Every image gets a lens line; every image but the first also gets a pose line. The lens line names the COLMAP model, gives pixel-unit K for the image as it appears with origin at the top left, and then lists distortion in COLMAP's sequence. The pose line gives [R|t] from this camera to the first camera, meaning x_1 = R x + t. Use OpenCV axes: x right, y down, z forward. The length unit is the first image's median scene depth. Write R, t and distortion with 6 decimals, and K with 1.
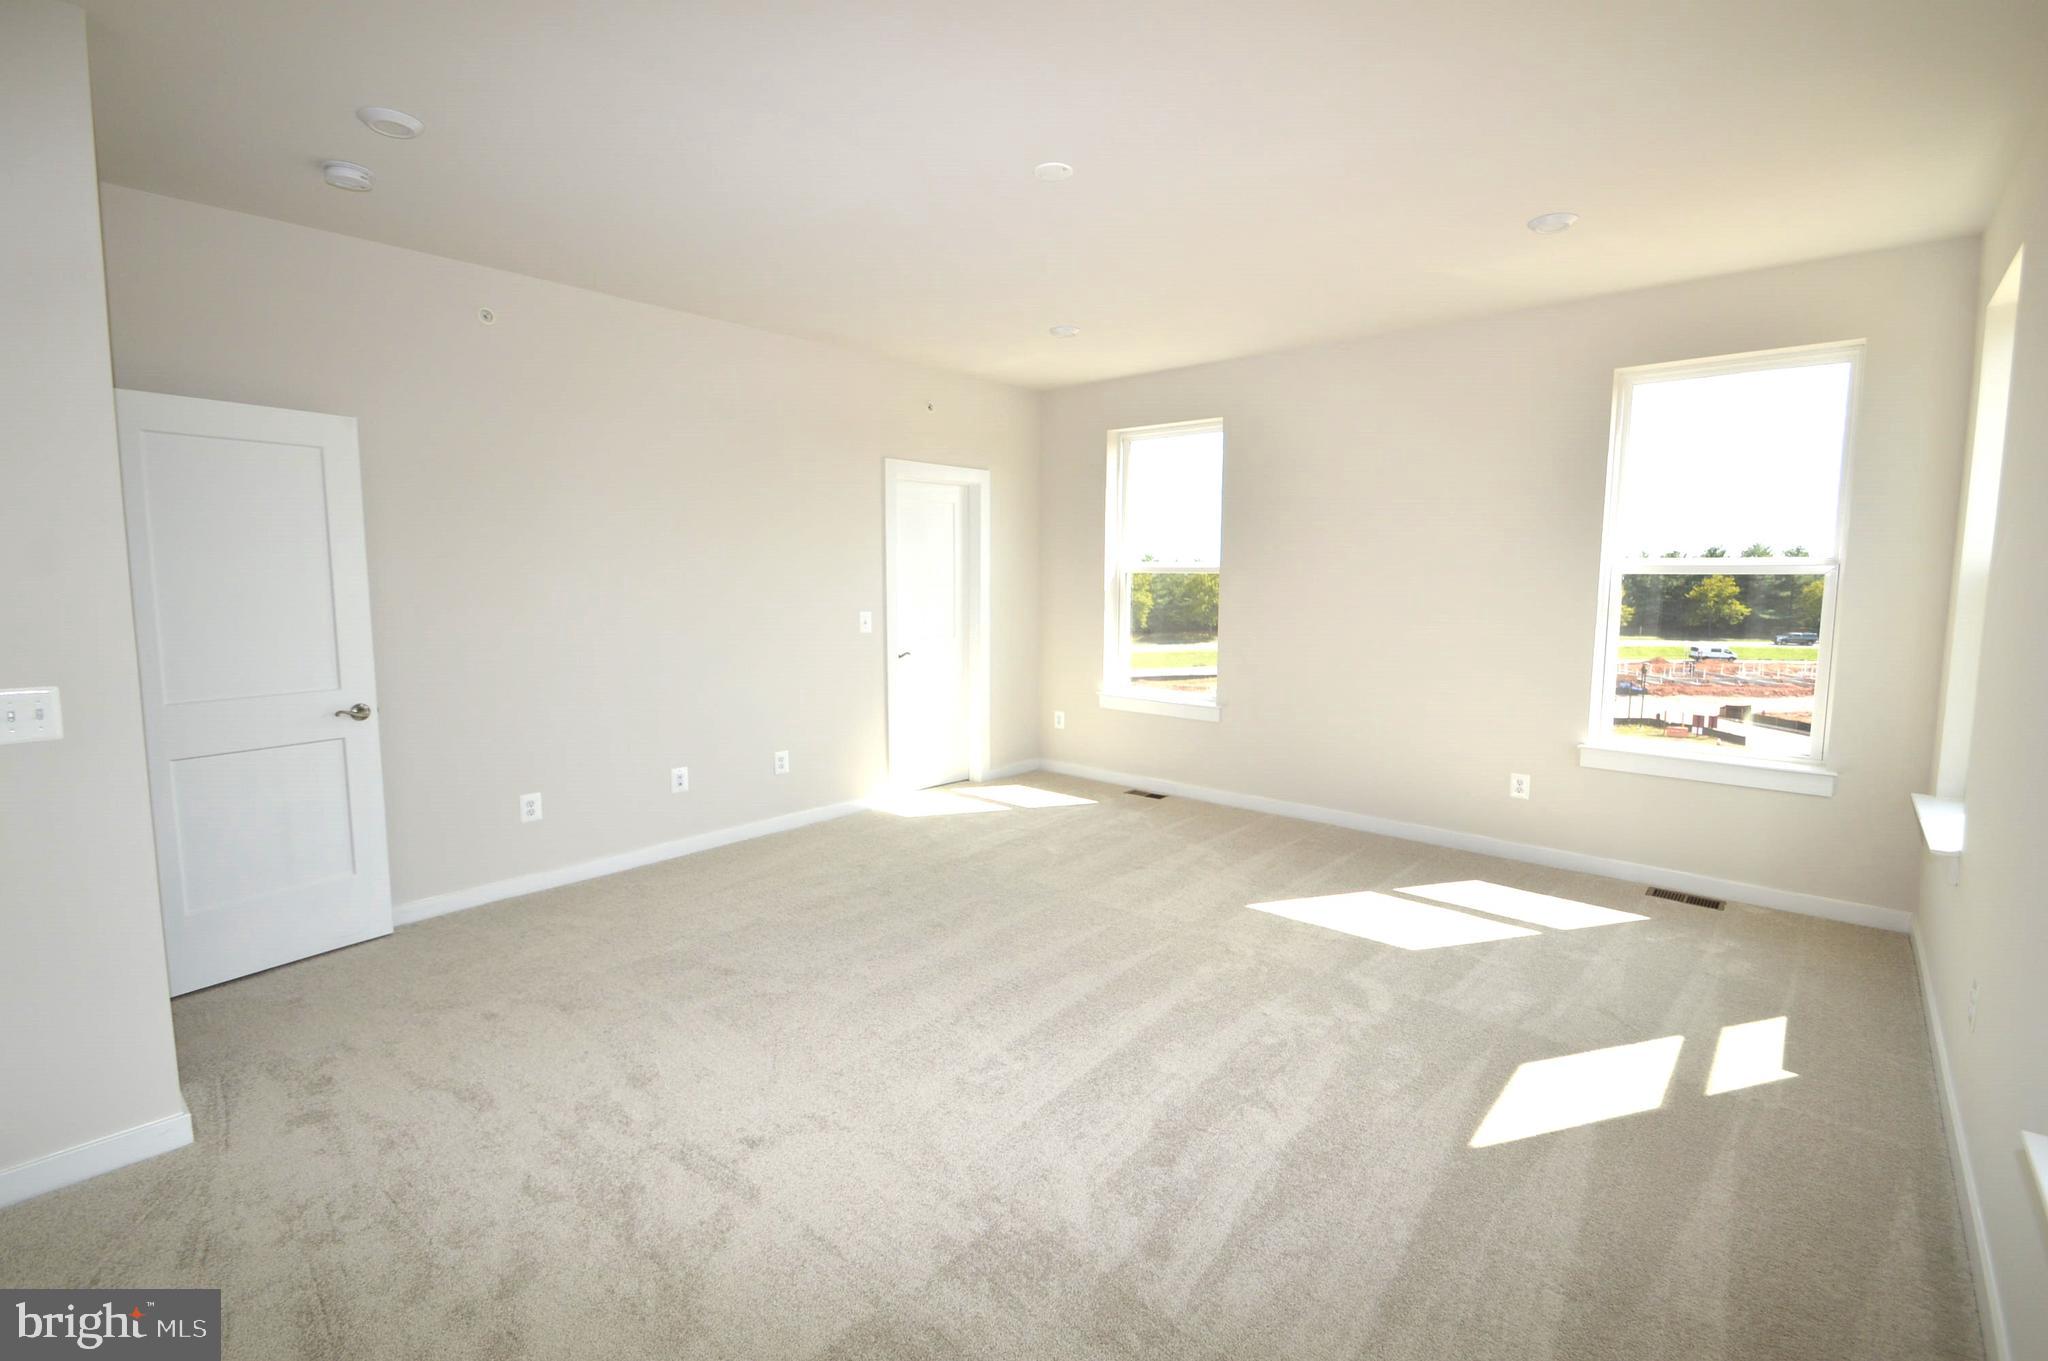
lens RADIAL K [[912.5, 0, 1026.2], [0, 912.5, 677.9], [0, 0, 1]] dist [0.011608, -0.014066]
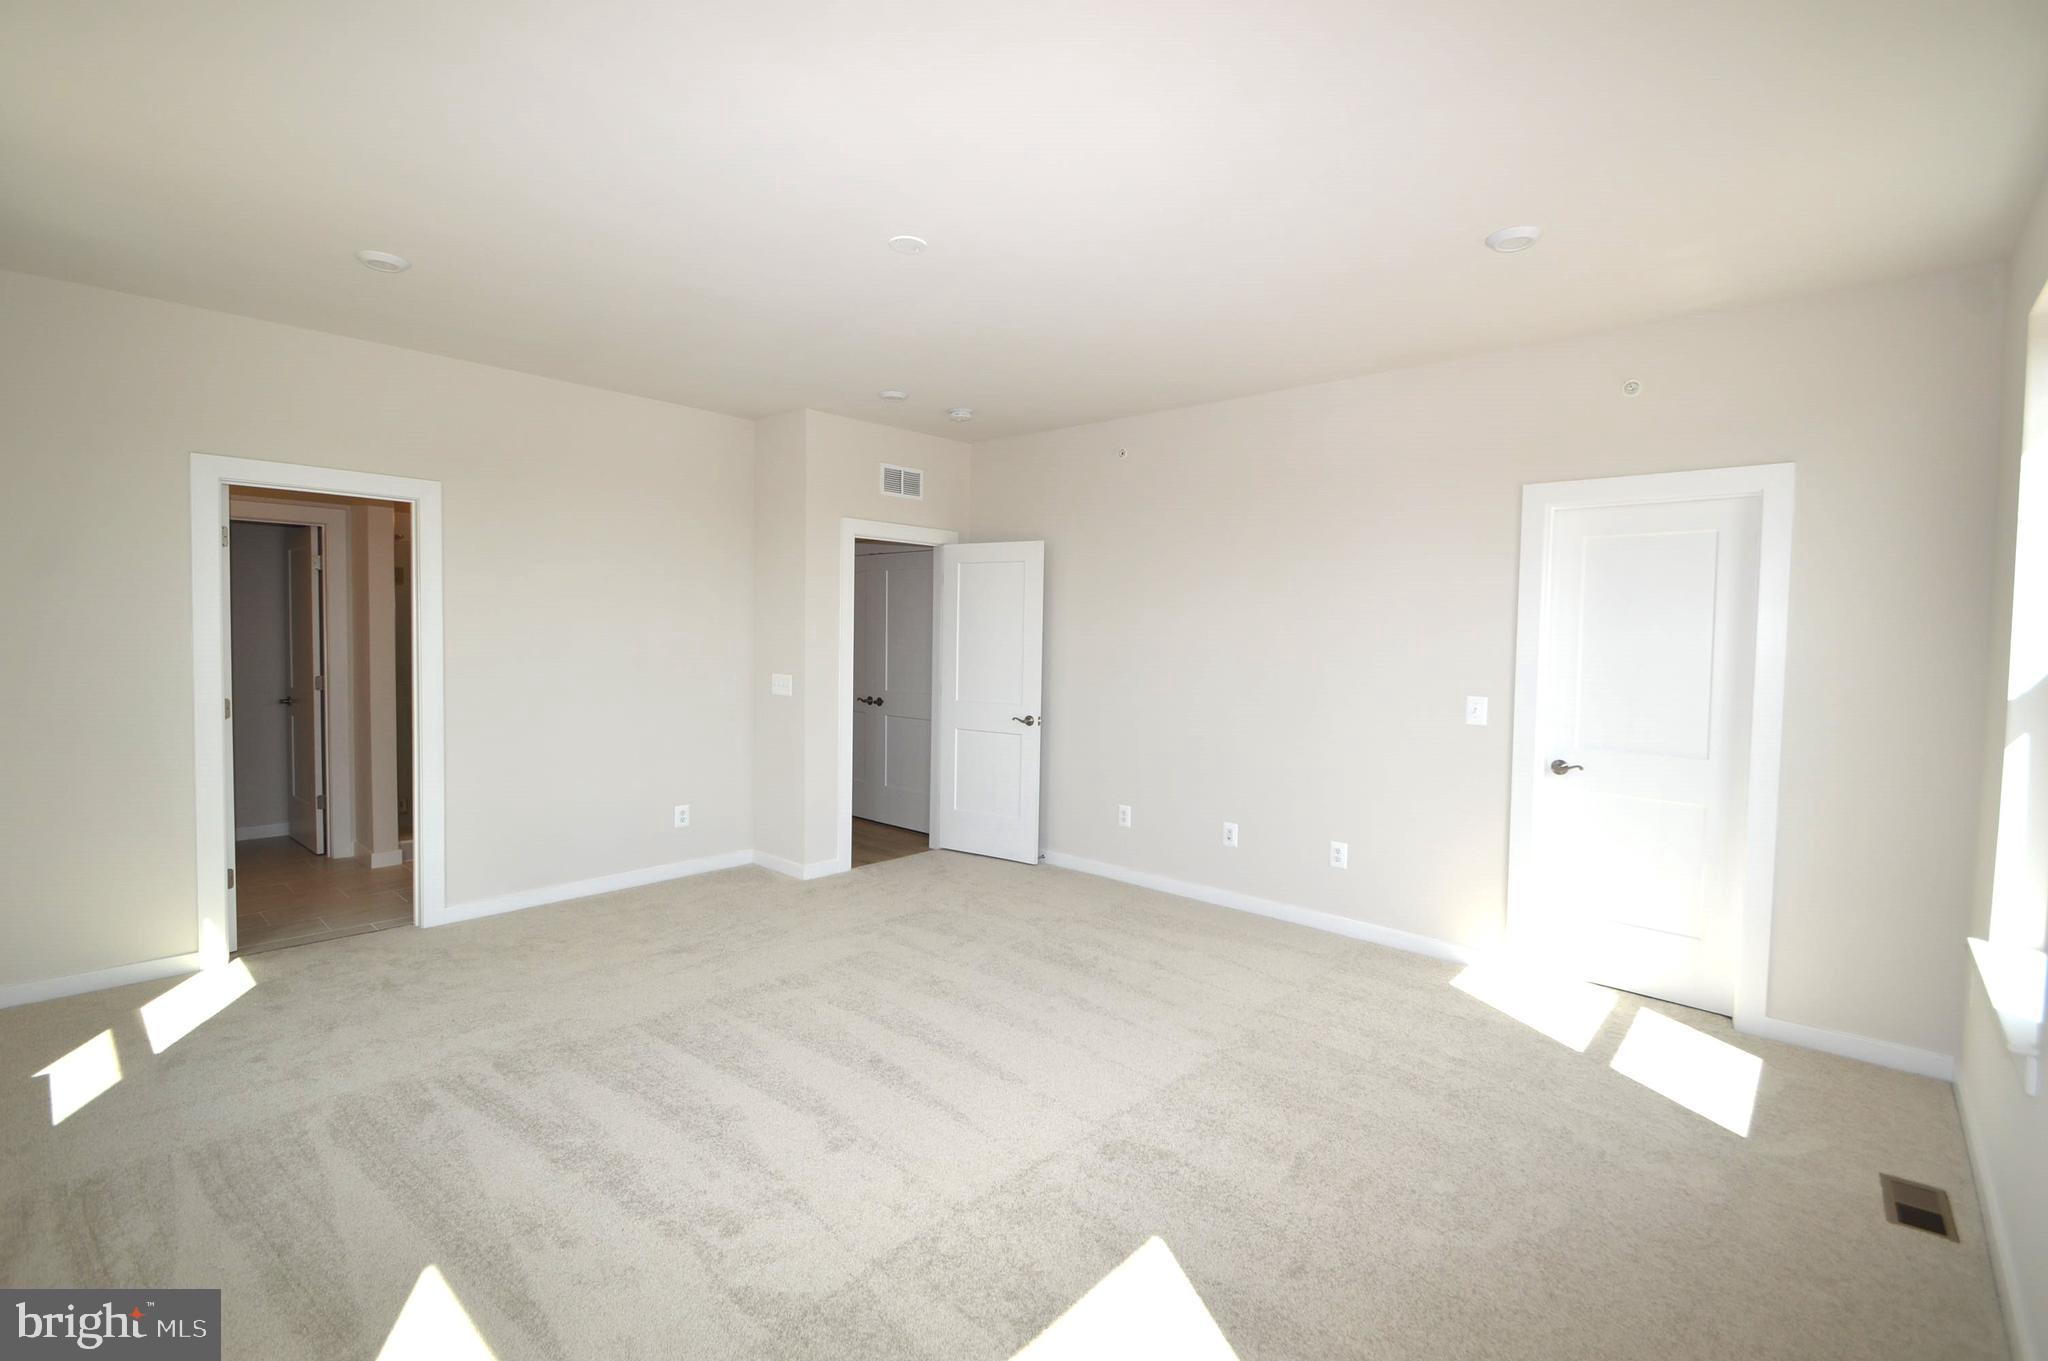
lens RADIAL K [[912.5, 0, 1029.9], [0, 912.5, 669.7], [0, 0, 1]] dist [0.011608, -0.014066]
pose [[-0.009599, 0.039617, -0.999169, 0.613256], [-0.132712, 0.990325, 0.040541, -0.081442], [0.991108, 0.132991, -0.004248, 0.686496]]
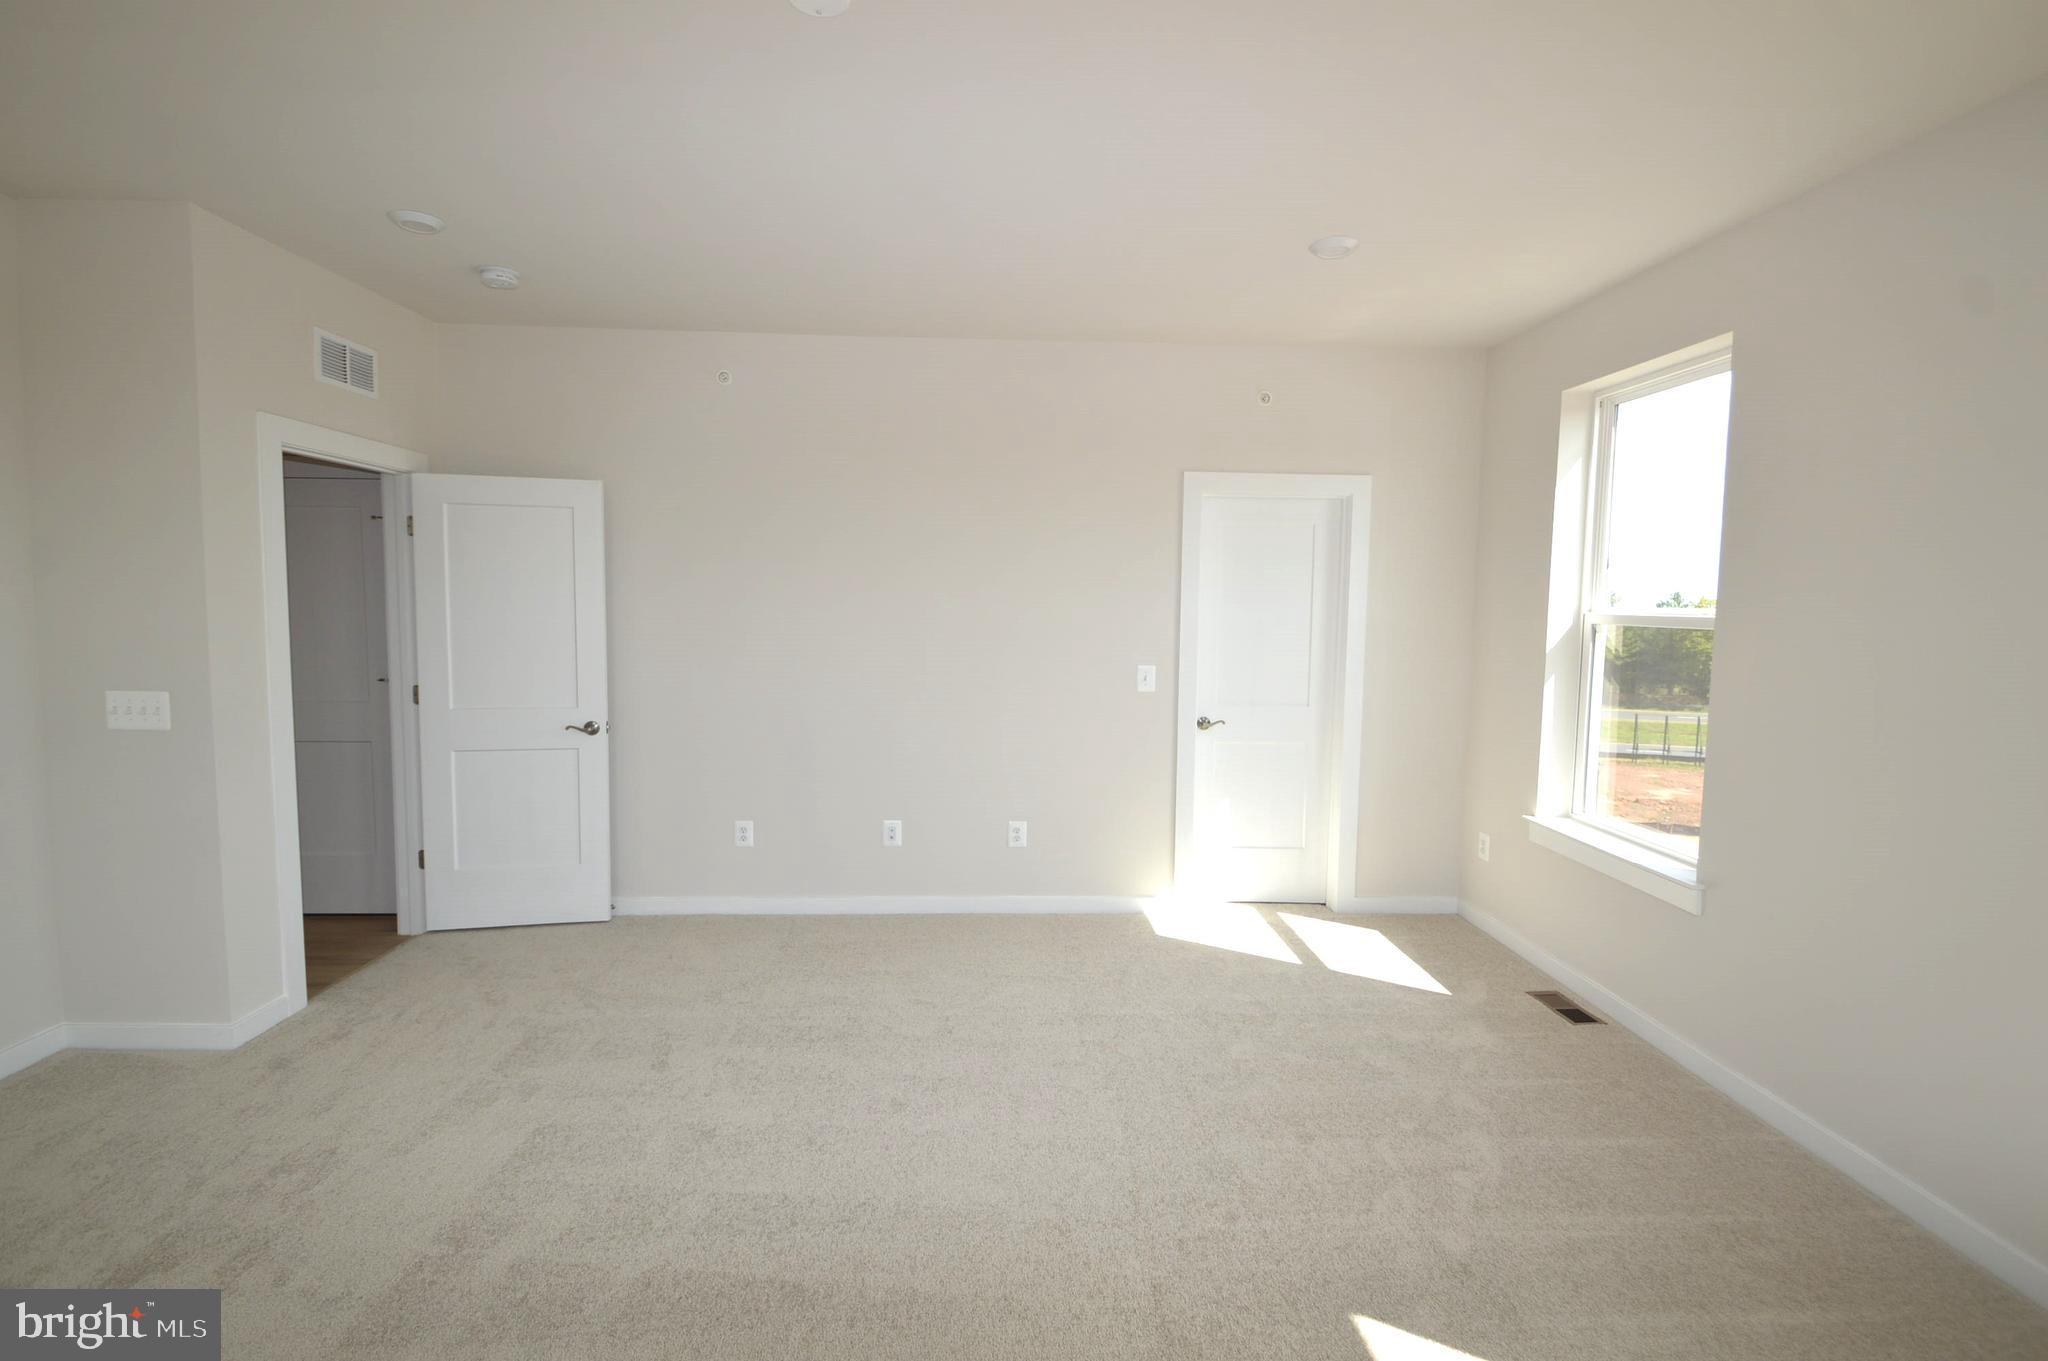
lens RADIAL K [[912.5, 0, 1027.7], [0, 912.5, 669.7], [0, 0, 1]] dist [0.011608, -0.014066]
pose [[0.692186, 0.060156, -0.719207, 0.351677], [-0.093948, 0.995551, -0.007149, -0.057005], [0.715578, 0.072517, 0.694759, 0.397394]]
